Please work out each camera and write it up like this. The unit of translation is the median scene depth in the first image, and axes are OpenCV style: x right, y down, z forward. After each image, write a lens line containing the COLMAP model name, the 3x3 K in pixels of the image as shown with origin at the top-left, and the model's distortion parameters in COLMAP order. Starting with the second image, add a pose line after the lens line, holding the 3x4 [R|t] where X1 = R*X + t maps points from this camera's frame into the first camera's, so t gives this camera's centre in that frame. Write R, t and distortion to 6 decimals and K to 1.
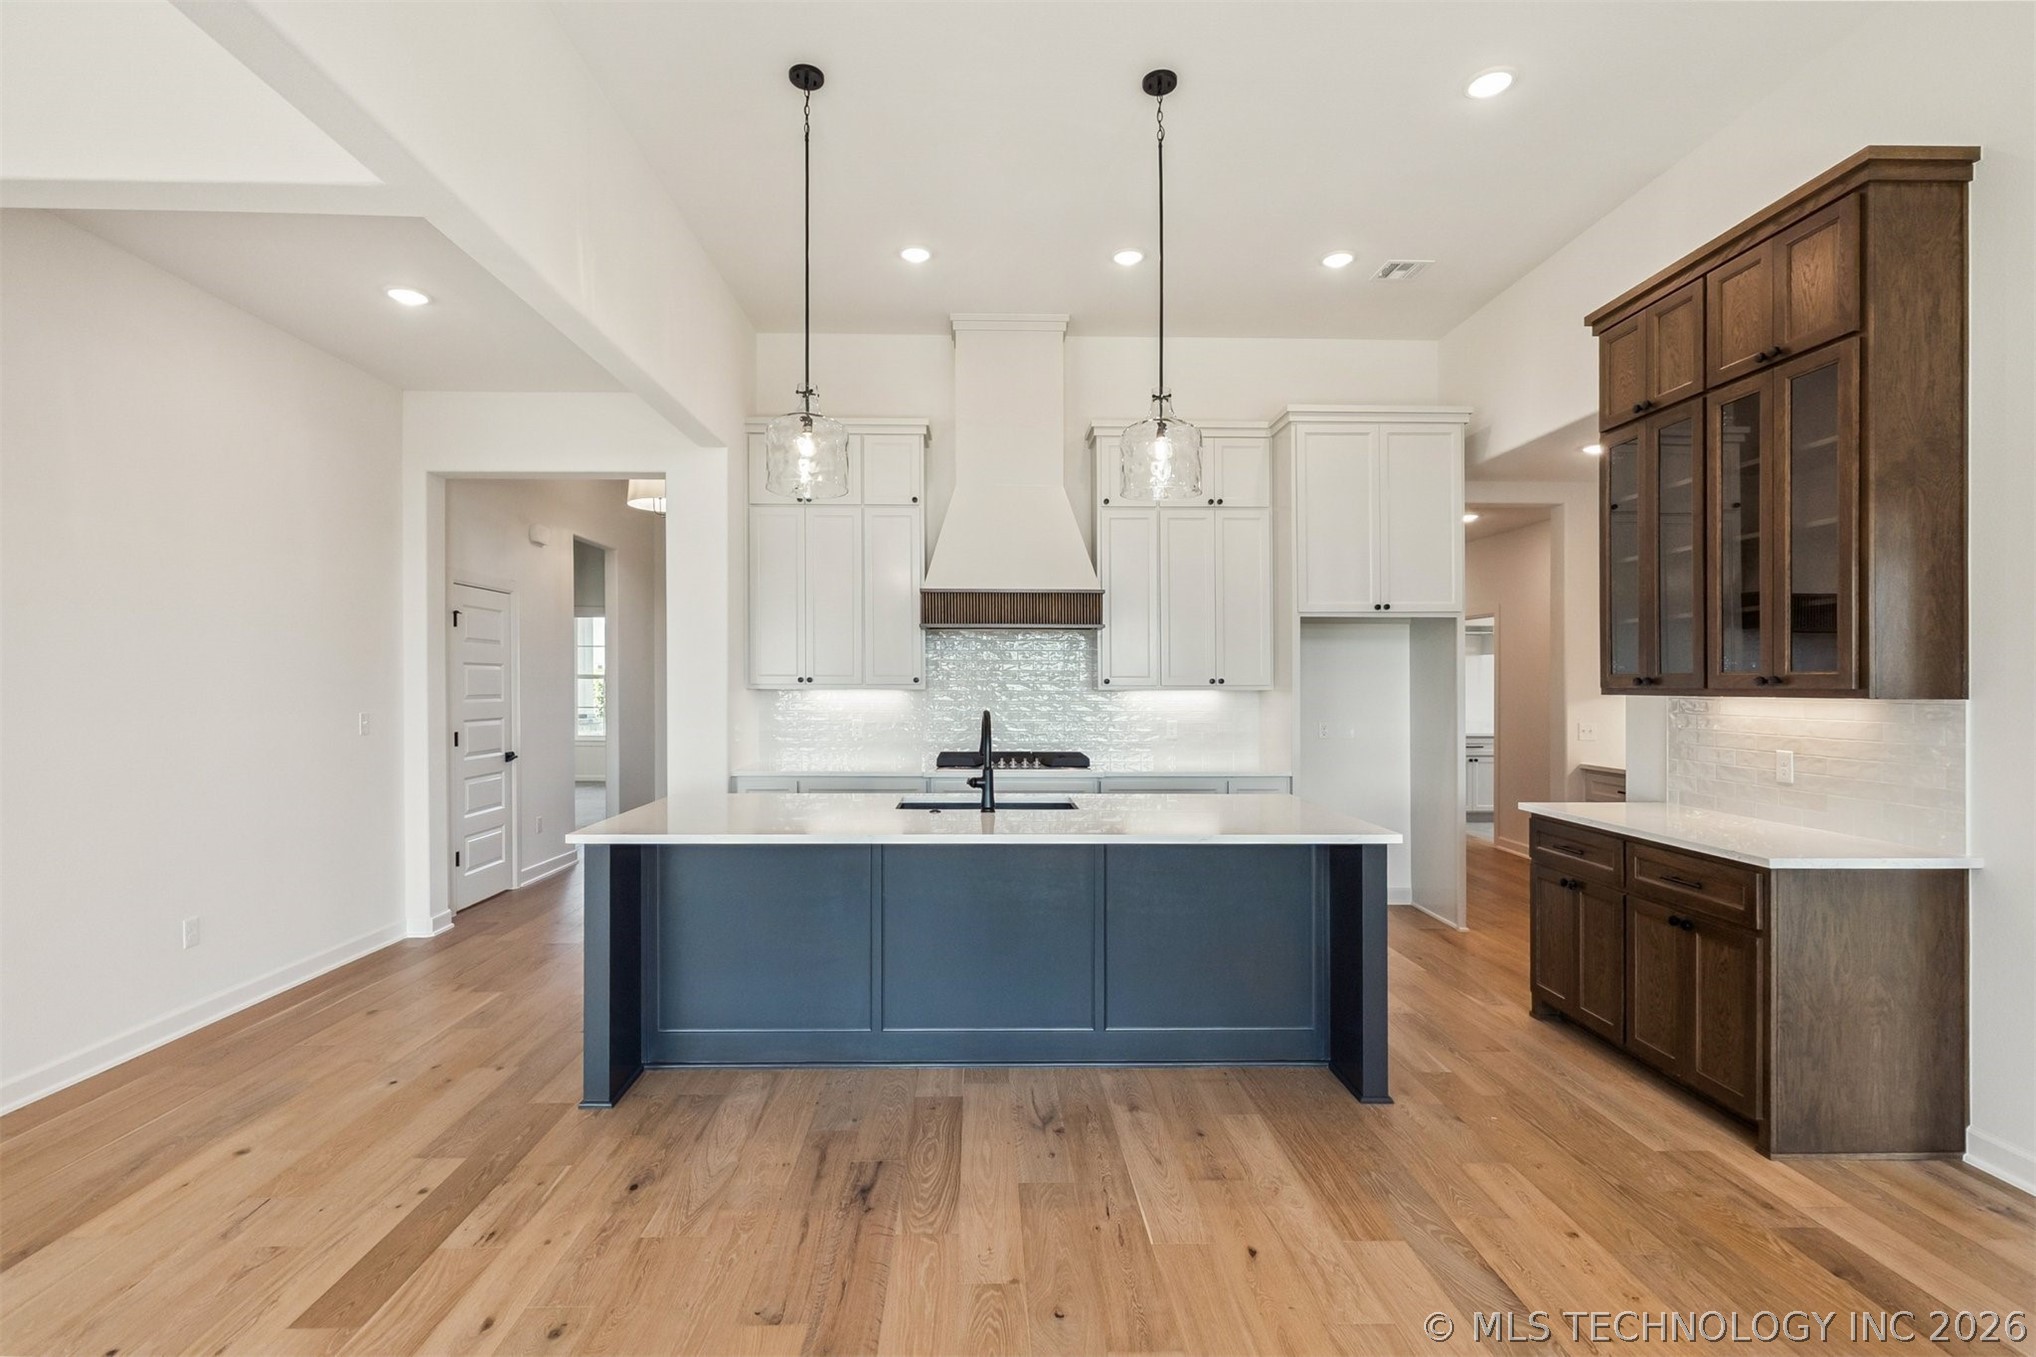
lens RADIAL K [[935.8, 0, 1018.0], [0, 935.8, 678.5], [0, 0, 1]] dist [0.004880, 0.000640]
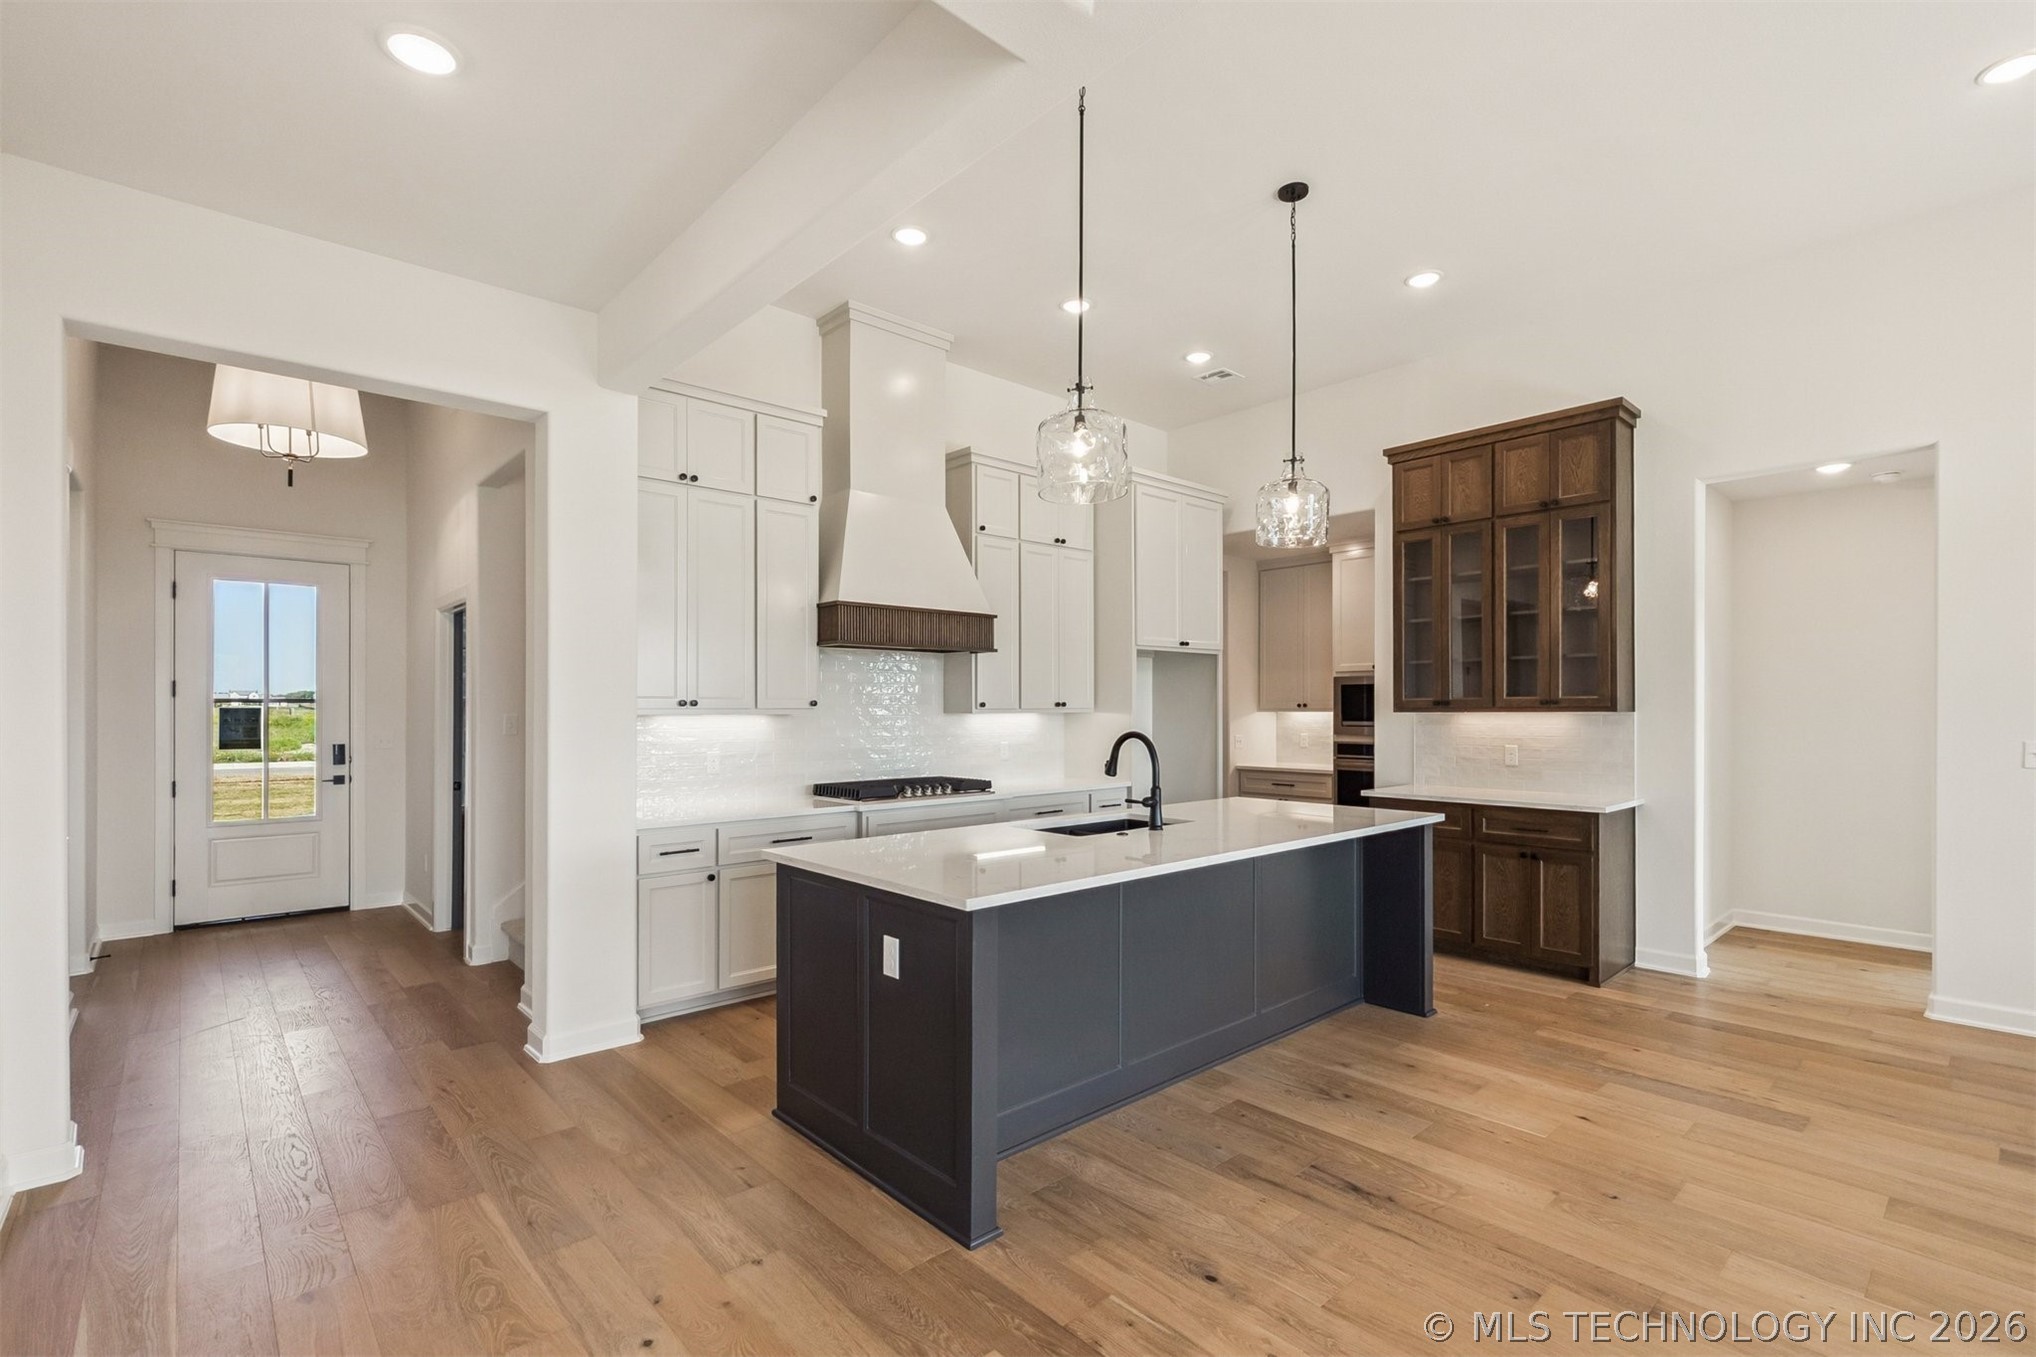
lens RADIAL K [[912.8, 0, 1034.4], [0, 912.8, 698.8], [0, 0, 1]] dist [0.000893, 0.006919]
pose [[0.751960, 0.003594, 0.659199, -0.839972], [0.002017, 0.999968, -0.007753, 0.006826], [-0.659206, 0.007160, 0.751929, 0.355879]]
